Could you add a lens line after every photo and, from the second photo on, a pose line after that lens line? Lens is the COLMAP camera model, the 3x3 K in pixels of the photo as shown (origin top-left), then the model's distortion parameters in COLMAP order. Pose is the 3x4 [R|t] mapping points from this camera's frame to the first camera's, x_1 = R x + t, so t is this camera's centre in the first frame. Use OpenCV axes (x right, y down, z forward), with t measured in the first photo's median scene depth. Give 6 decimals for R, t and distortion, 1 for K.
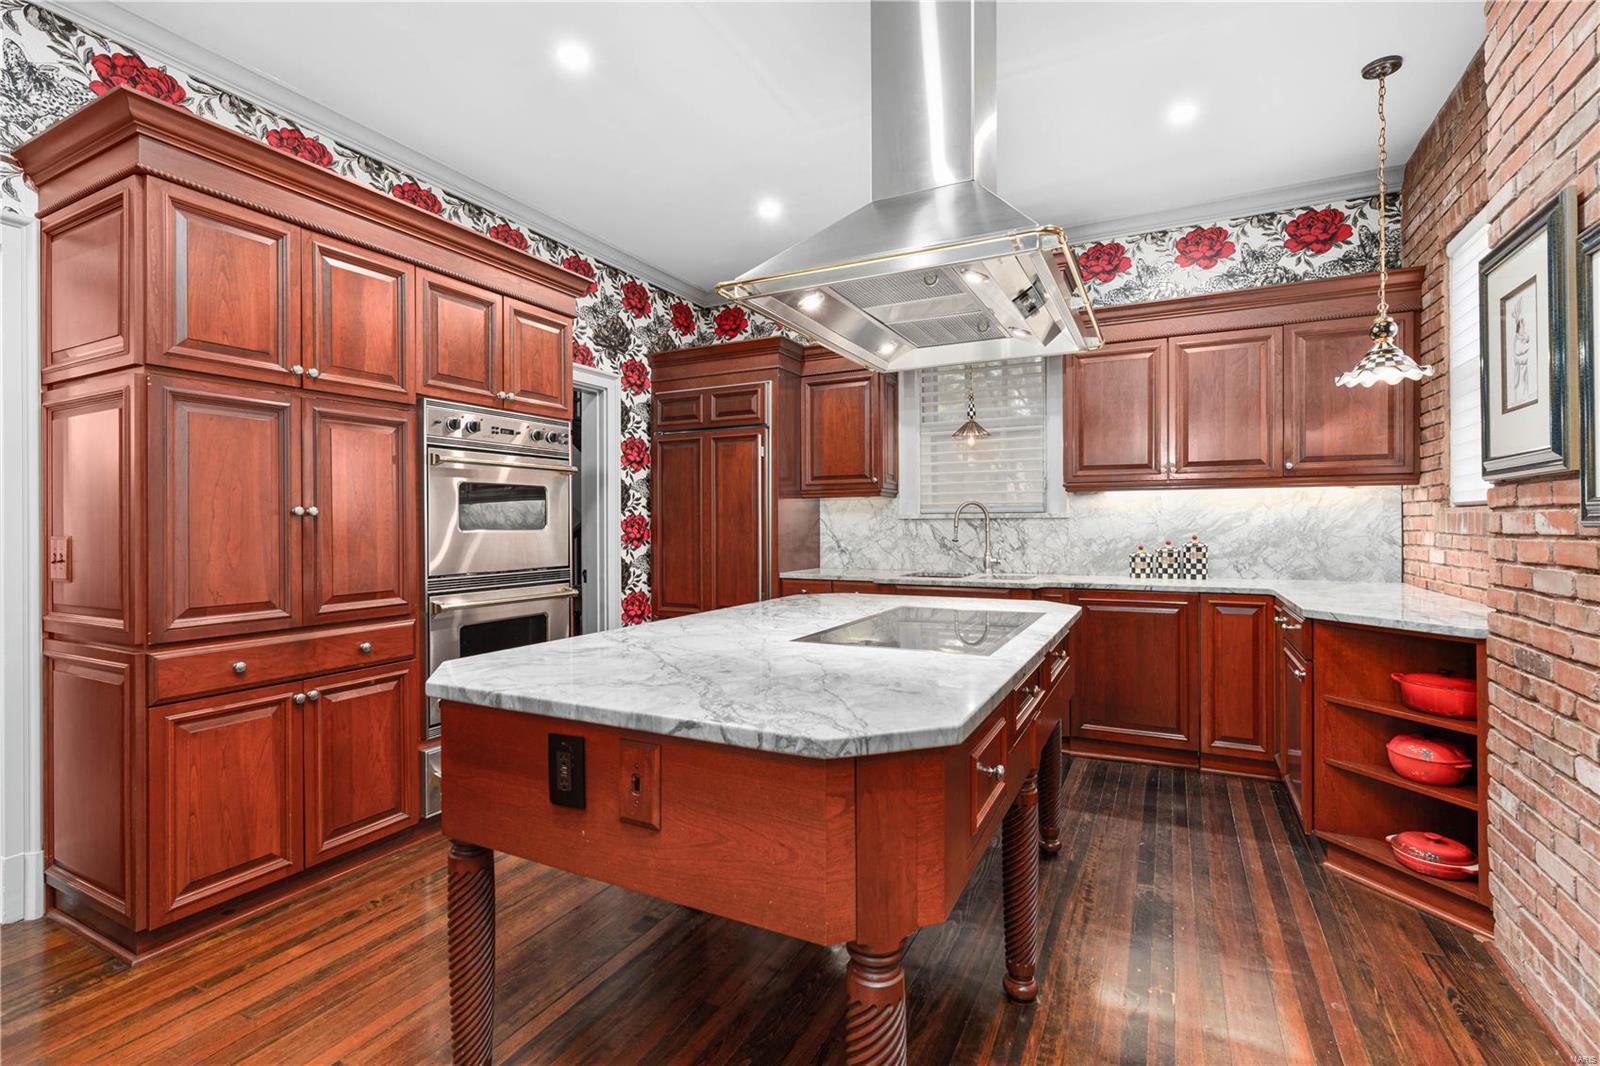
lens RADIAL K [[737.3, 0, 806.1], [0, 737.3, 522.5], [0, 0, 1]] dist [-0.013003, 0.005190]
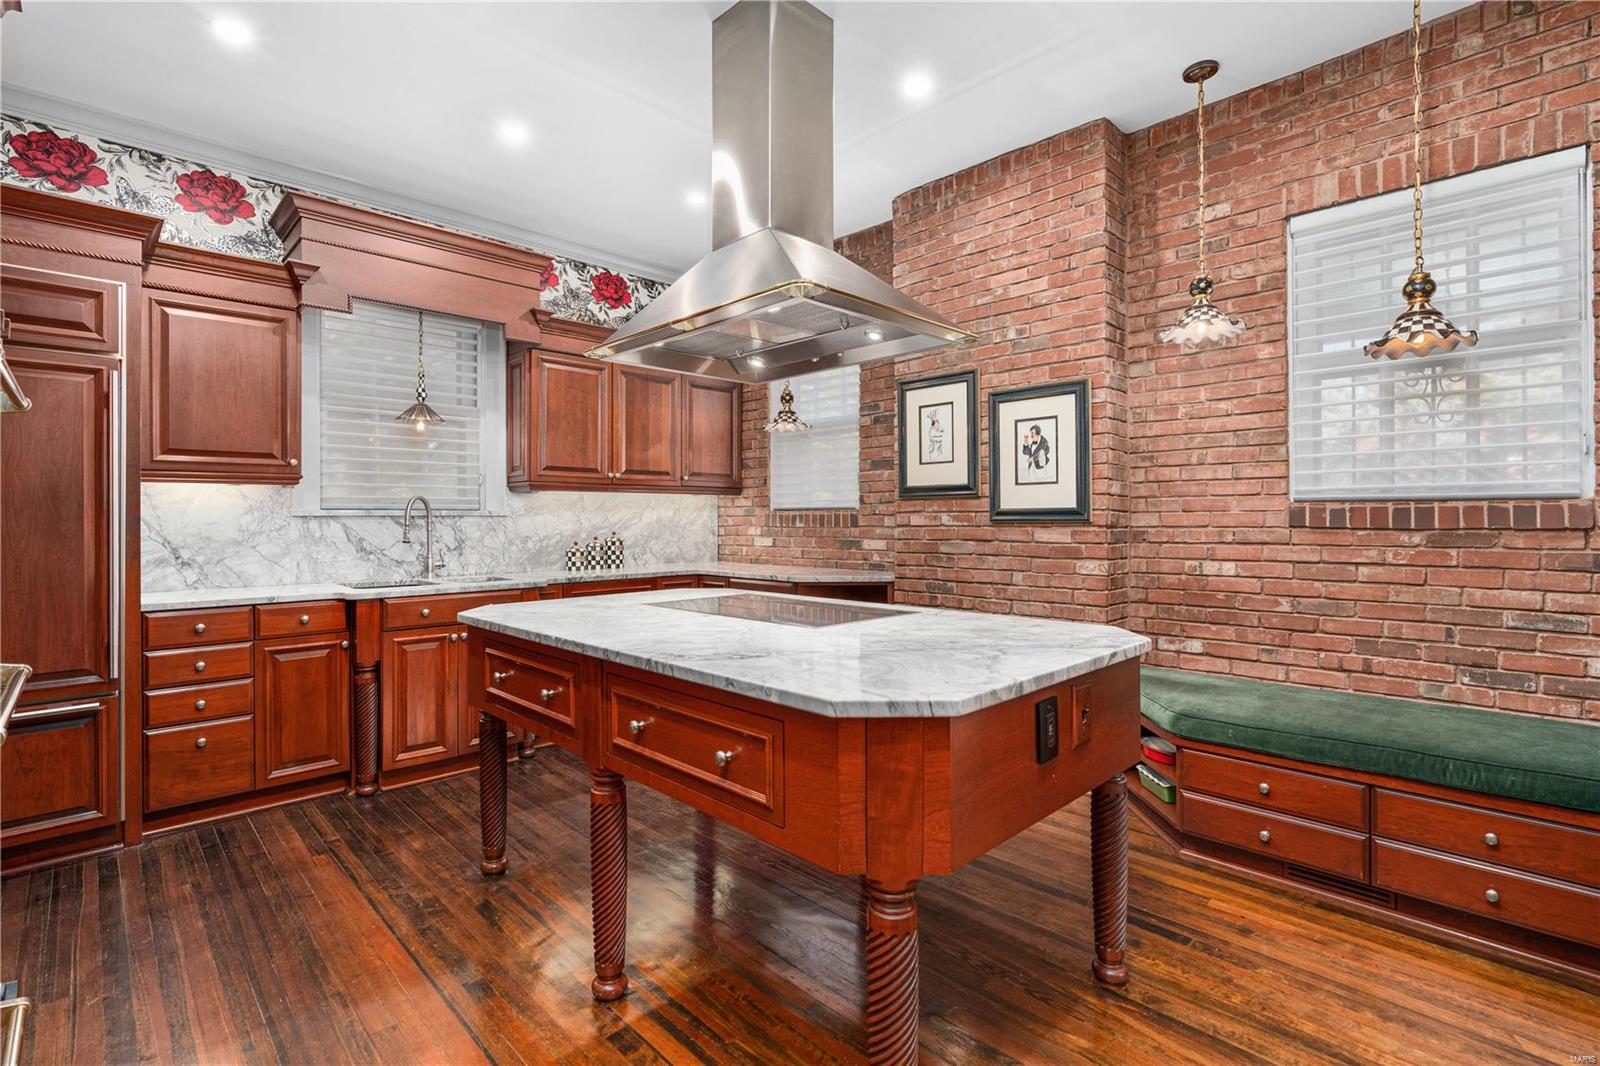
lens RADIAL K [[737.3, 0, 824.5], [0, 737.3, 514.8], [0, 0, 1]] dist [-0.013003, 0.005190]
pose [[0.309507, 0.007489, 0.950868, -0.603663], [0.001718, 0.999963, -0.008435, 0.001972], [-0.950896, 0.004245, 0.309483, 0.379750]]
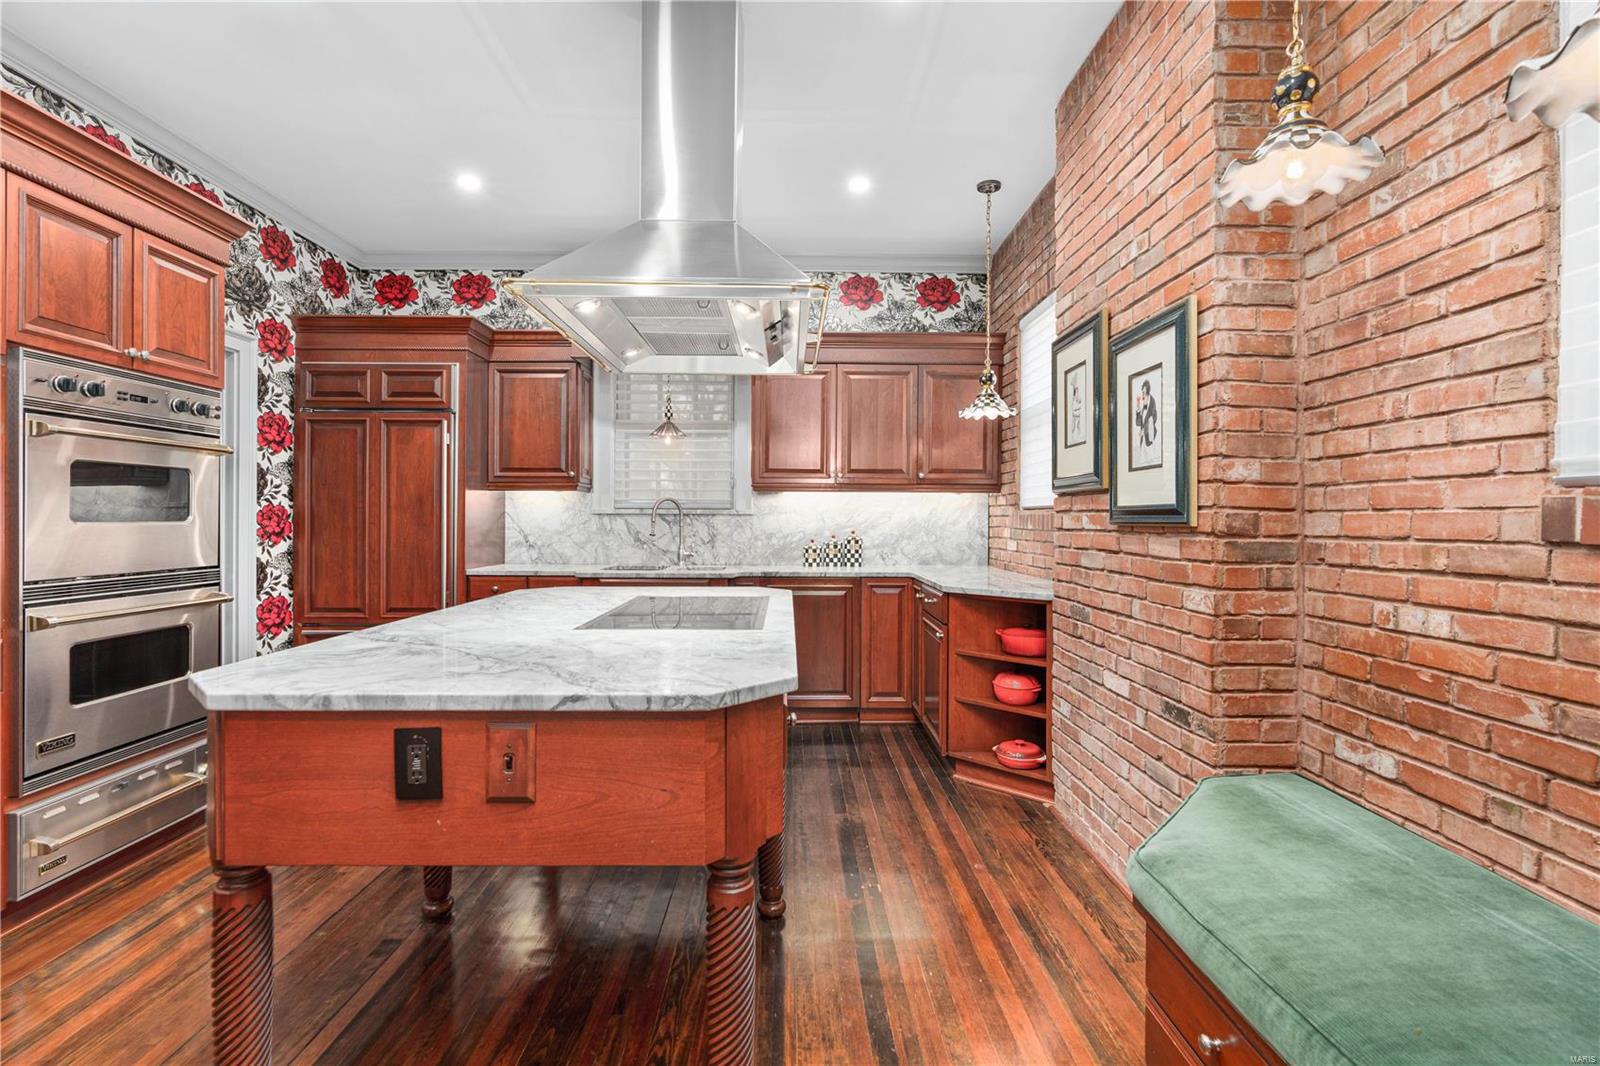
lens RADIAL K [[737.3, 0, 824.3], [0, 737.3, 519.7], [0, 0, 1]] dist [-0.013003, 0.005190]
pose [[0.876730, 0.008081, 0.480916, -0.116938], [-0.009301, 0.999957, 0.000154, 0.000859], [-0.480893, -0.004608, 0.876767, -0.047596]]
